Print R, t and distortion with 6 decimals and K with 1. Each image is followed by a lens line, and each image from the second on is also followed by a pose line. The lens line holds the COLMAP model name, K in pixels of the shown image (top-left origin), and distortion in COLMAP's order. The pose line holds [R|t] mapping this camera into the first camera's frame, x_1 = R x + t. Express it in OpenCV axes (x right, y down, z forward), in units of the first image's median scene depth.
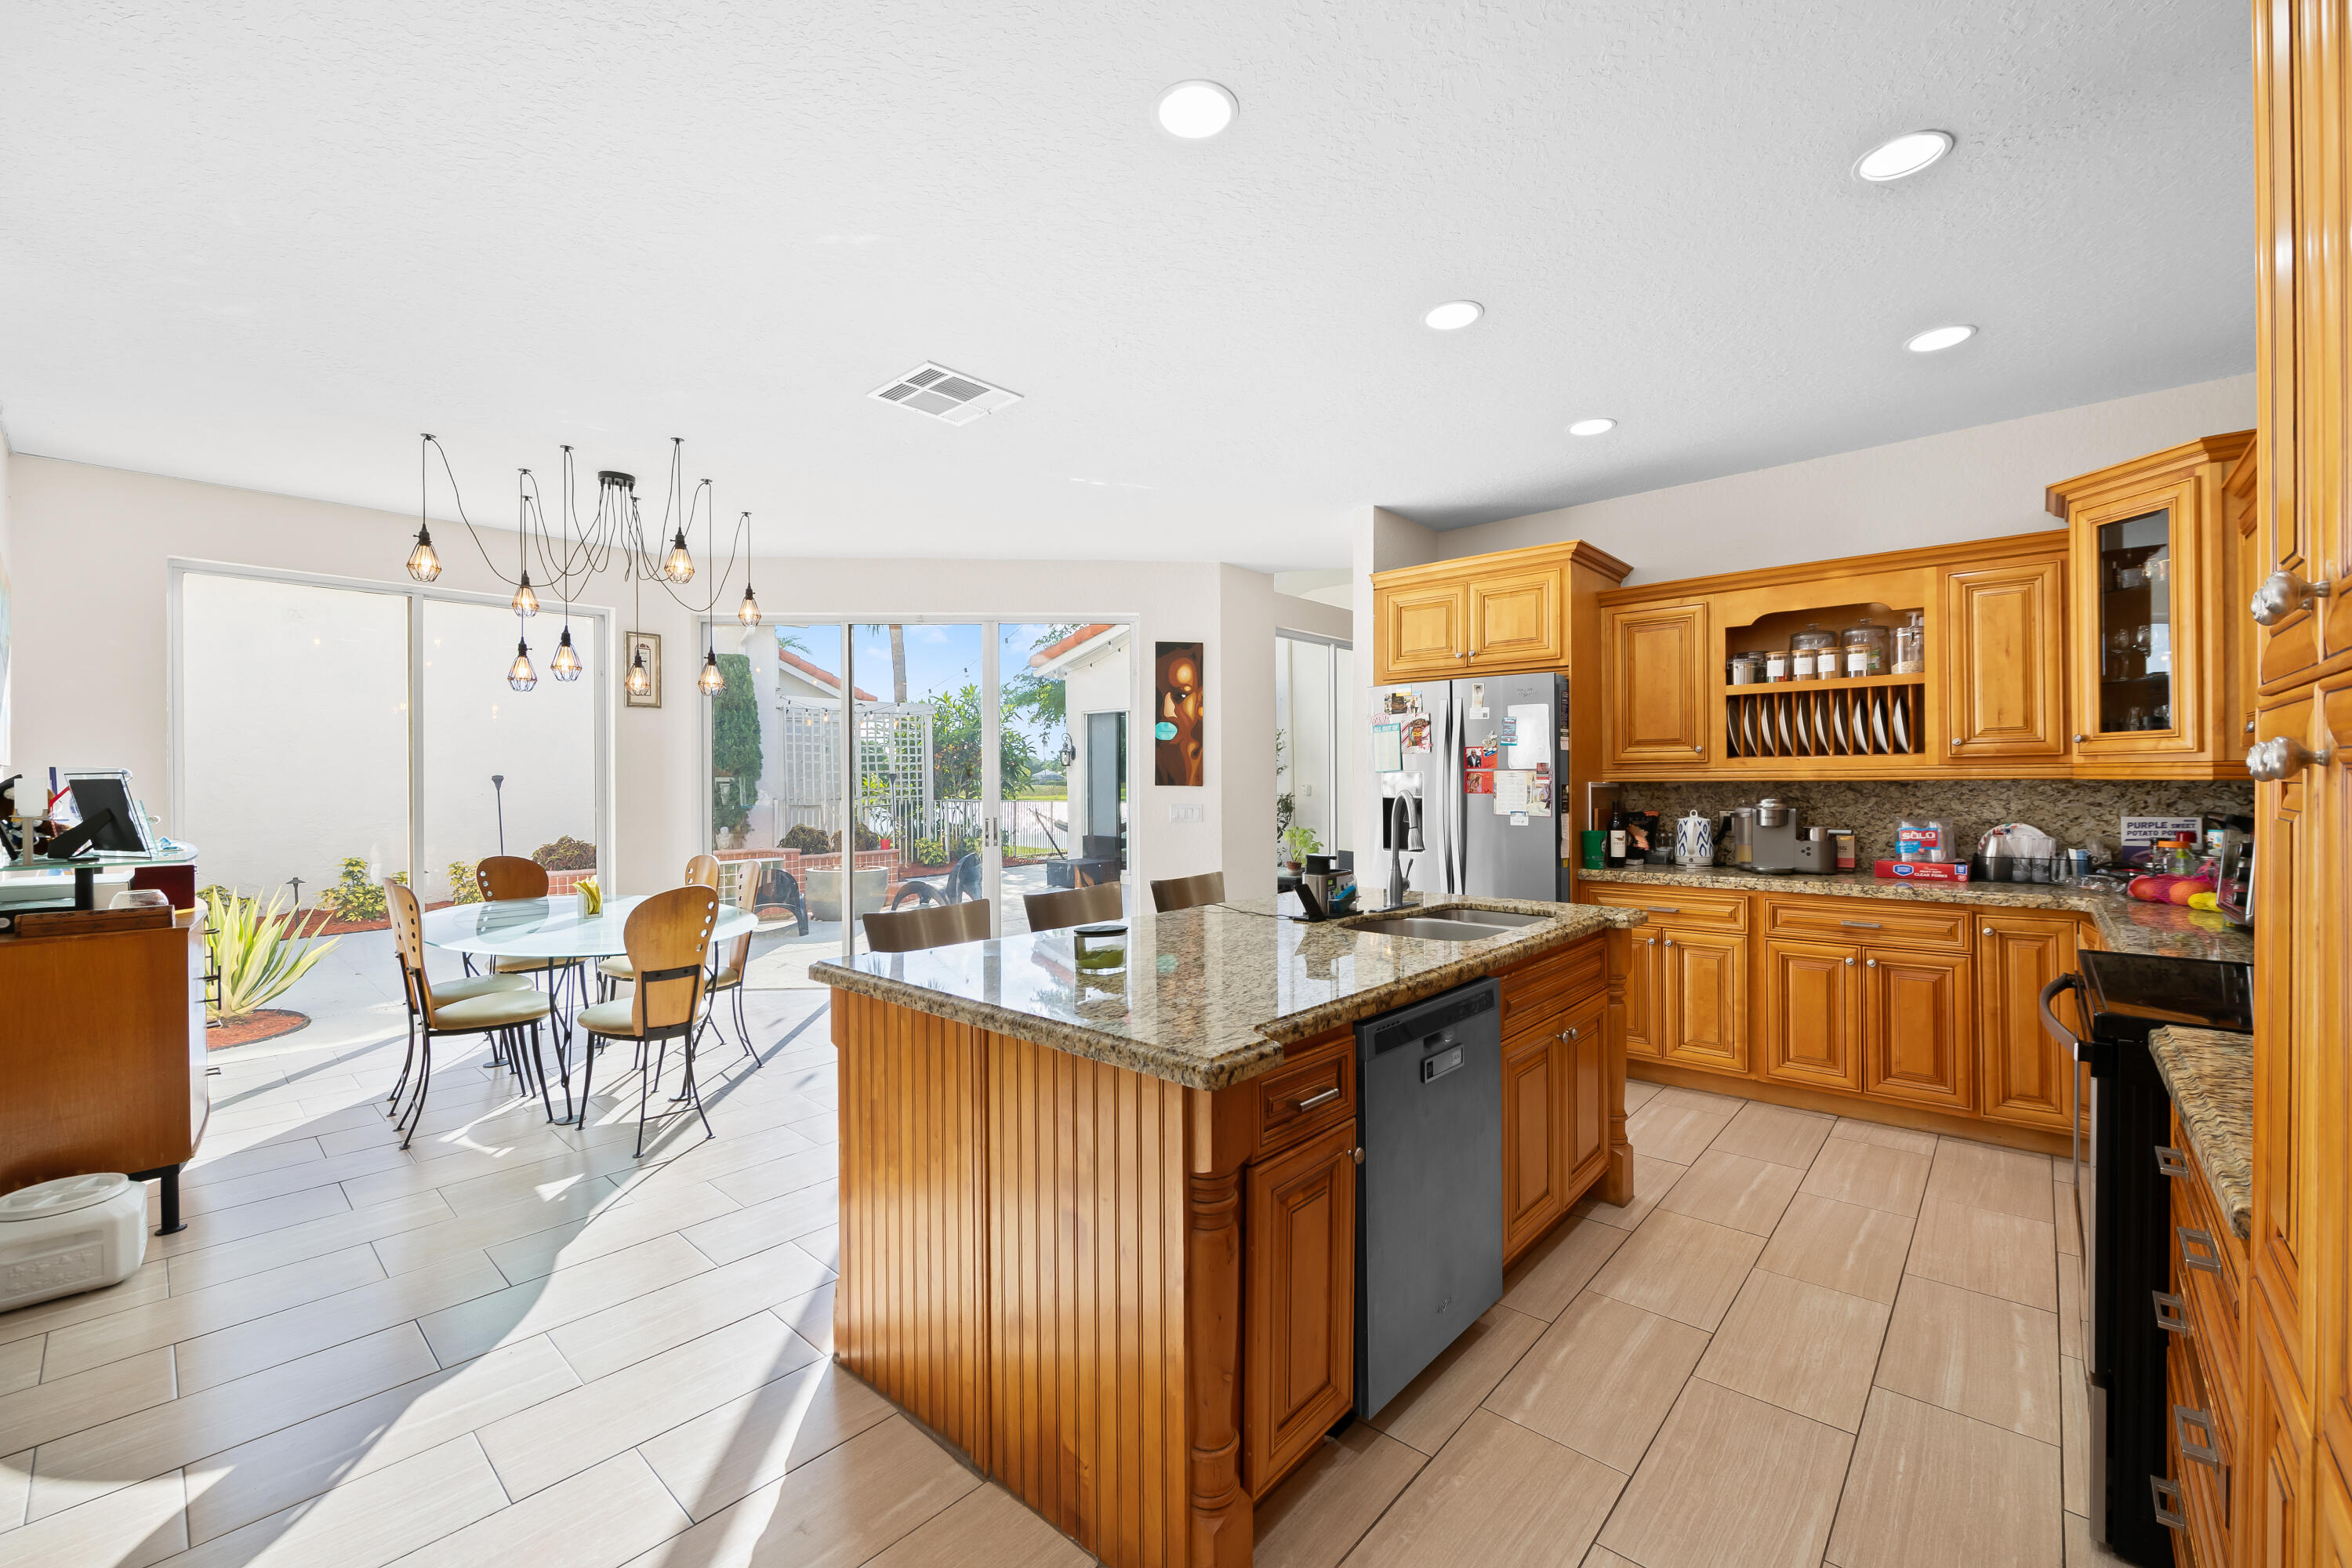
lens RADIAL K [[944.6, 0, 1183.6], [0, 944.6, 782.8], [0, 0, 1]] dist [0.001571, -0.002902]
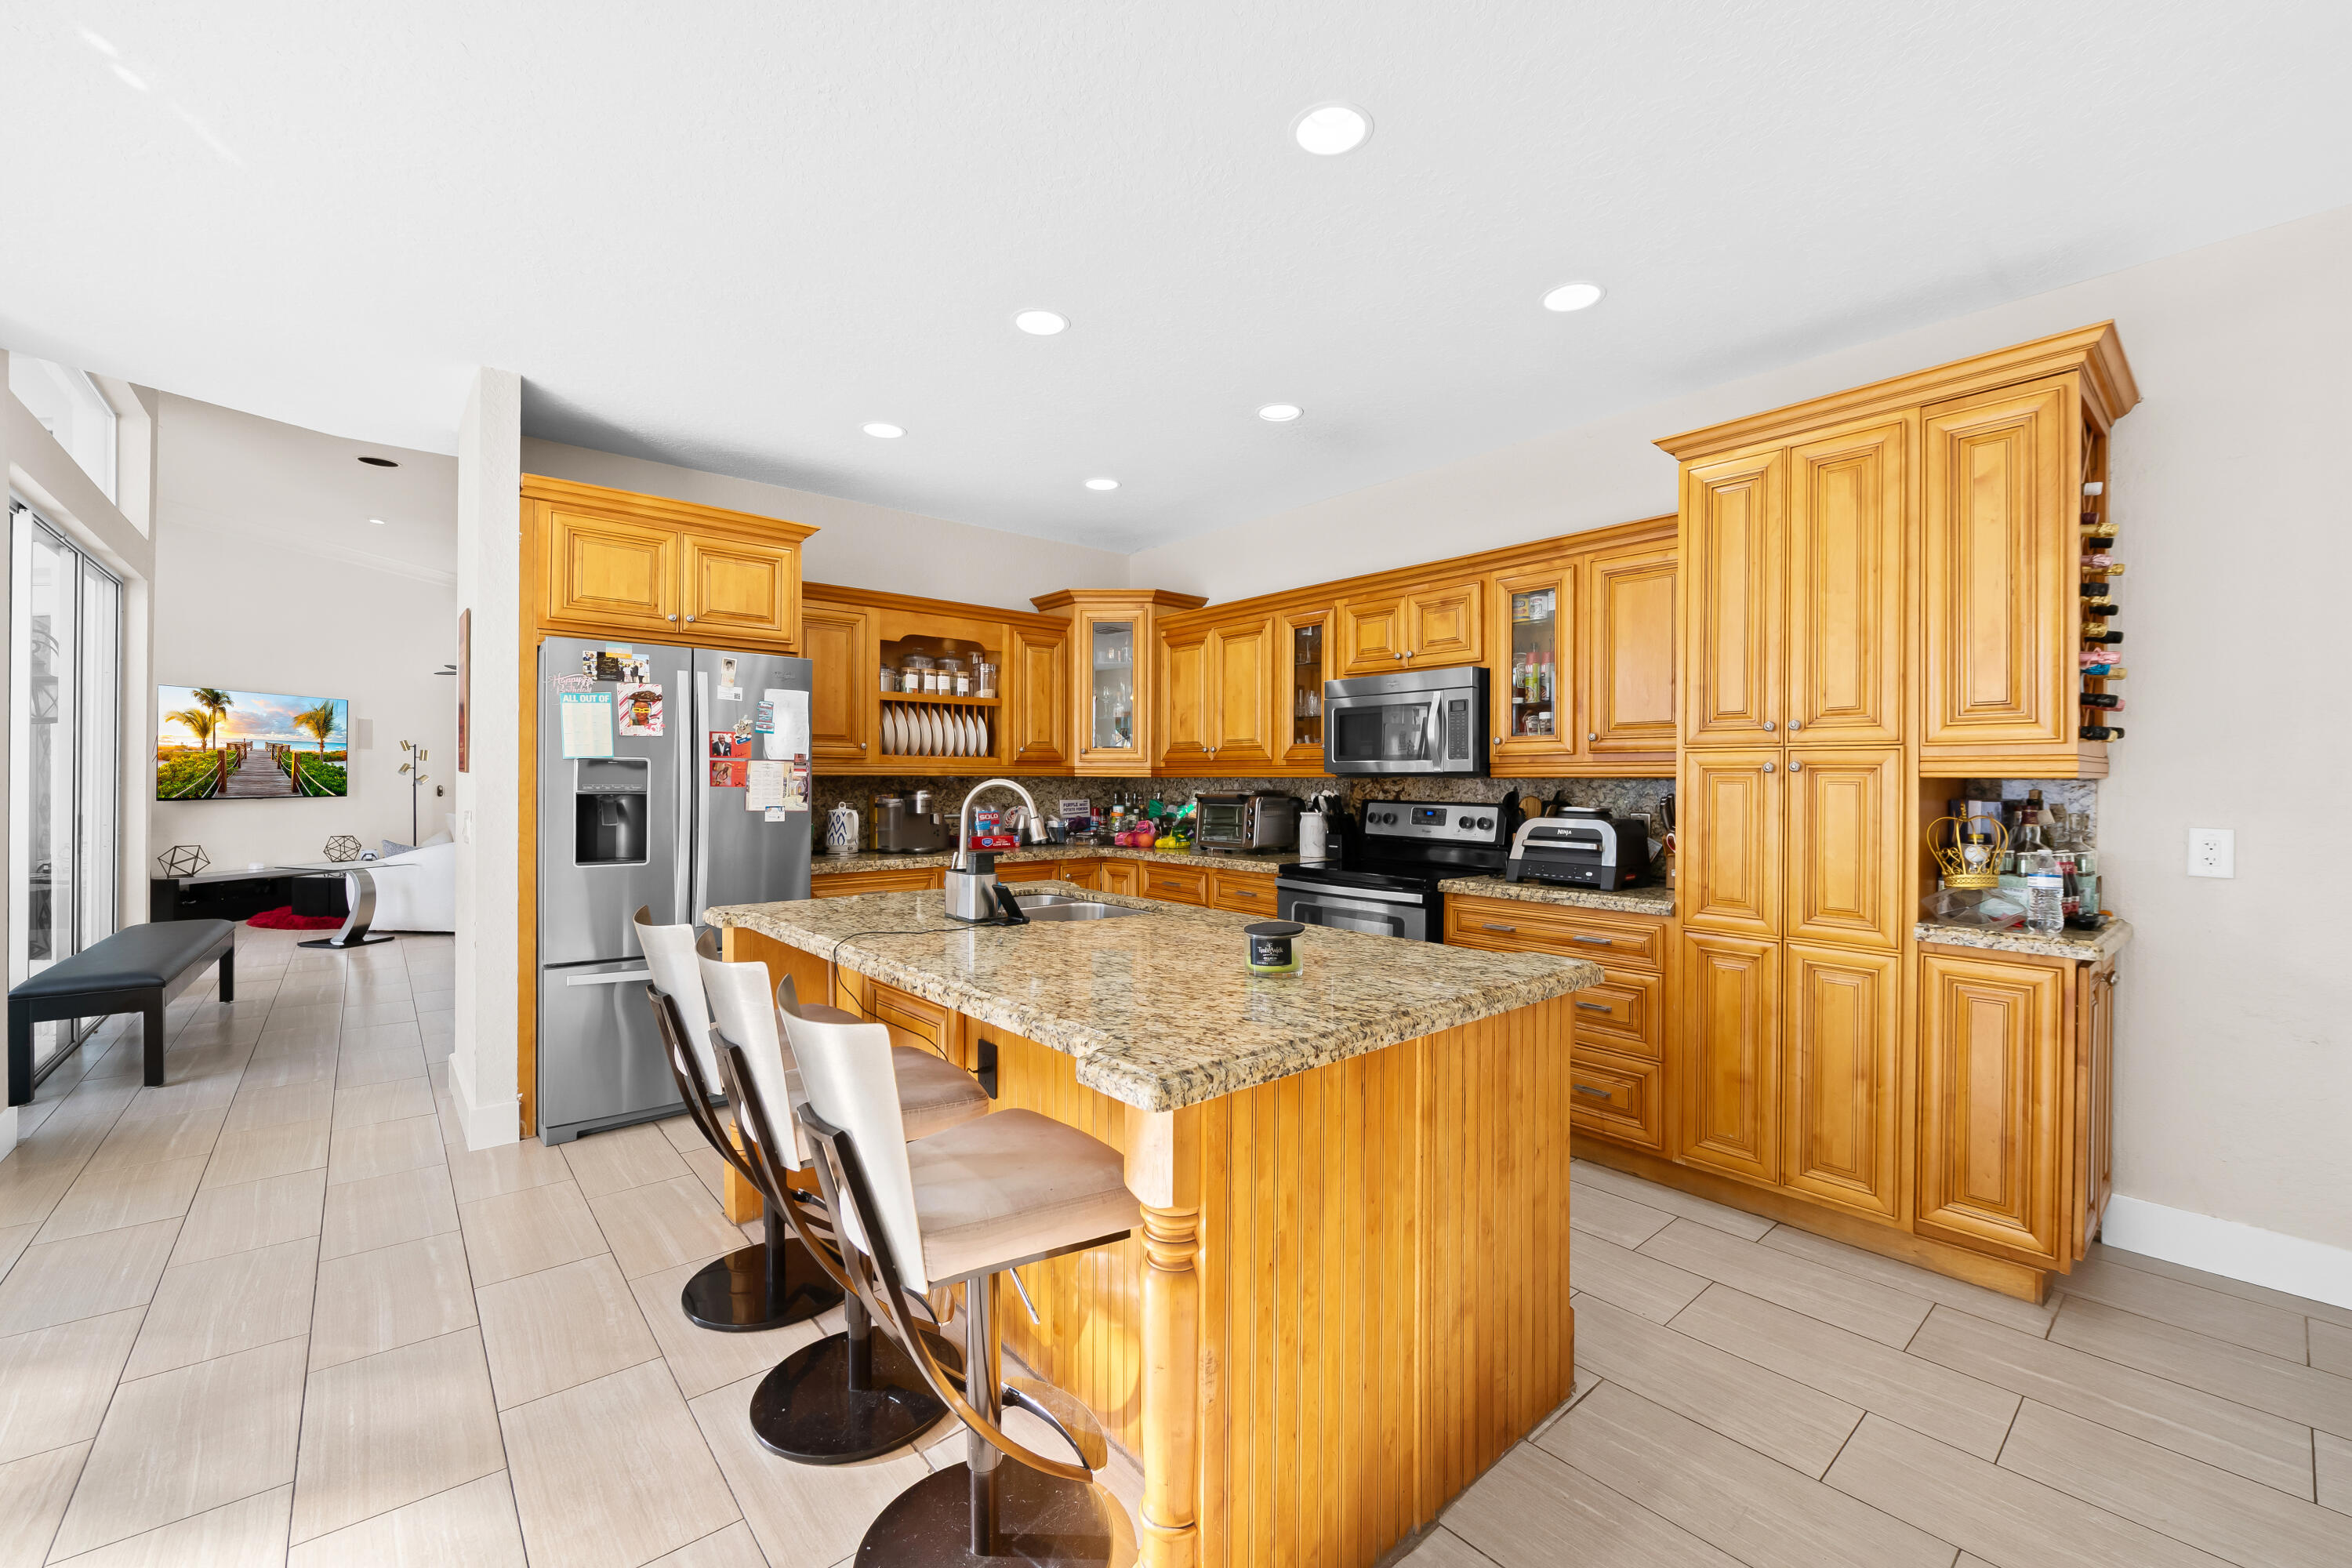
lens RADIAL K [[952.2, 0, 1184.7], [0, 952.2, 784.0], [0, 0, 1]] dist [-0.002175, -0.000477]
pose [[0.120567, 0.002947, 0.992701, -0.530271], [-0.003259, 0.999991, -0.002573, 0.010585], [-0.992700, -0.002925, 0.120576, 0.518964]]
